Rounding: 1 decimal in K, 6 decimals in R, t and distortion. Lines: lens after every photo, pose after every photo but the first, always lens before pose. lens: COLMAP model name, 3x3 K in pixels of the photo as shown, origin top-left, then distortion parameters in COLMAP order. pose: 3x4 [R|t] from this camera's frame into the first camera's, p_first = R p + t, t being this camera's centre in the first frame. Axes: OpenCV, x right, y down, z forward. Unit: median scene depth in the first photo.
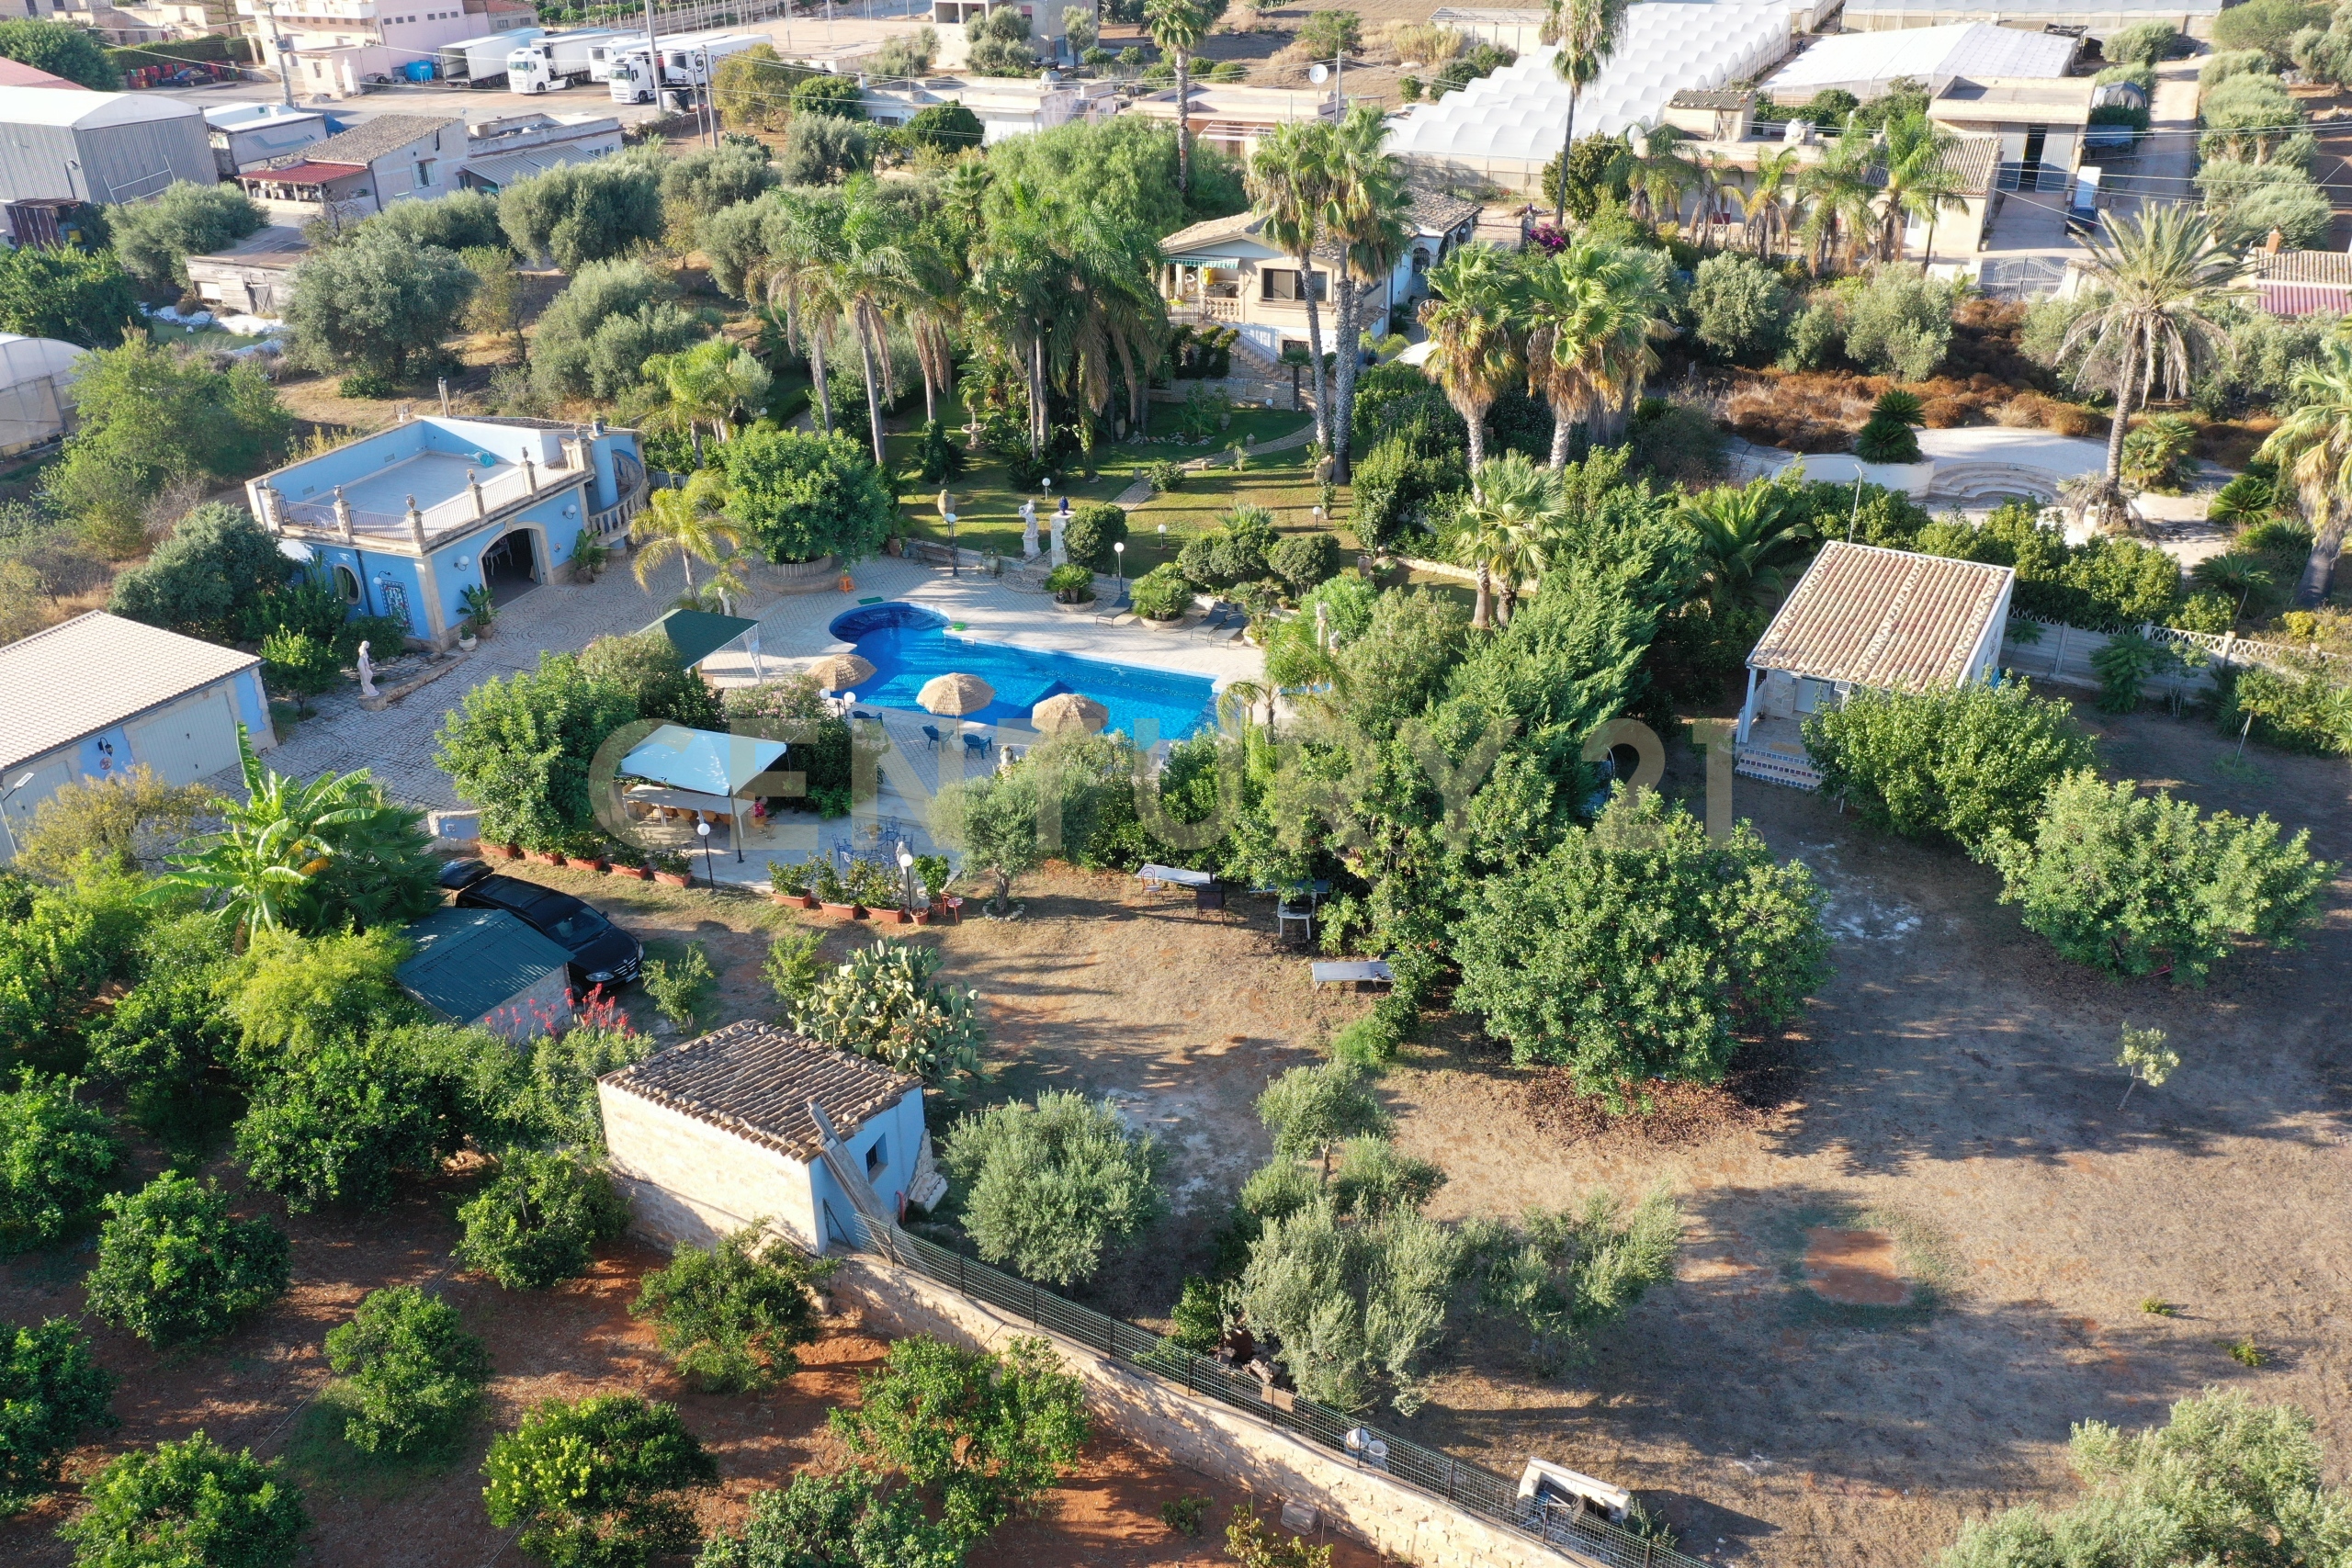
lens RADIAL K [[1882.4, 0, 1165.4], [0, 1882.4, 789.1], [0, 0, 1]] dist [0.000278, 0.035684]
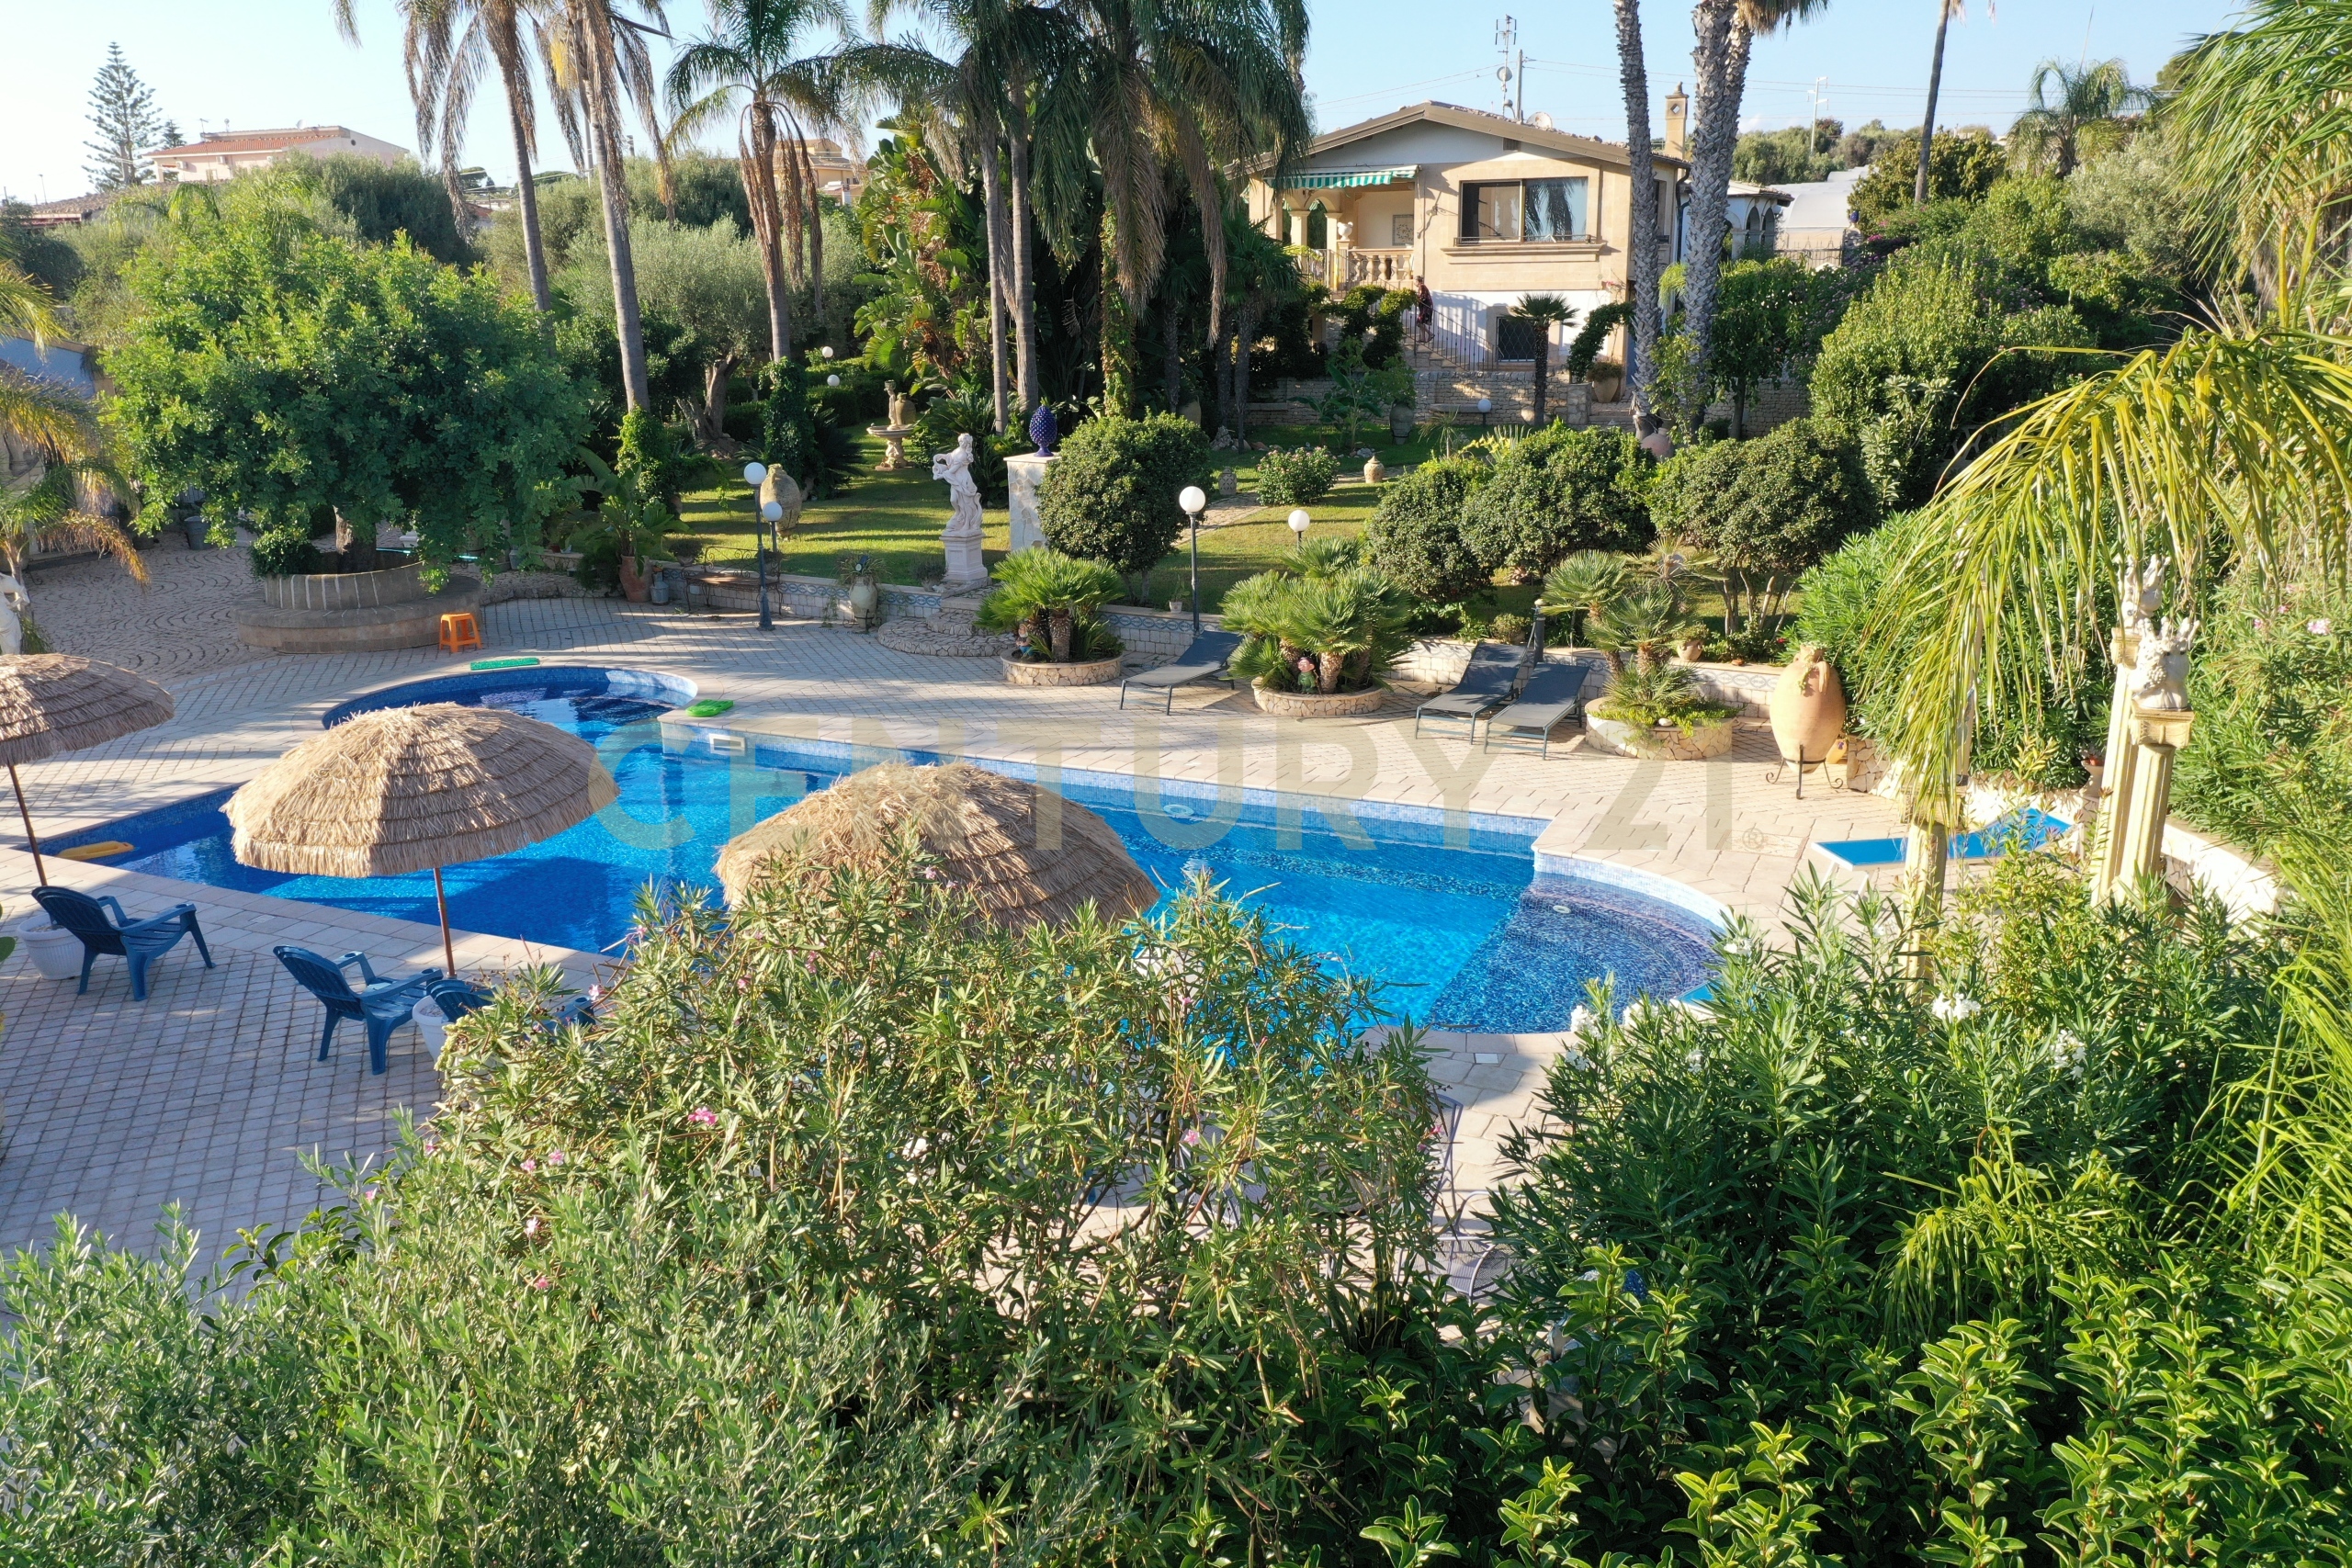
lens RADIAL K [[1863.6, 0, 1164.1], [0, 1863.6, 786.5], [0, 0, 1]] dist [0.013588, 0.006032]
pose [[0.999484, 0.007812, -0.031145, -0.018807], [-0.013613, 0.981566, -0.190637, -0.010637], [0.029082, 0.190963, 0.981166, 0.682708]]
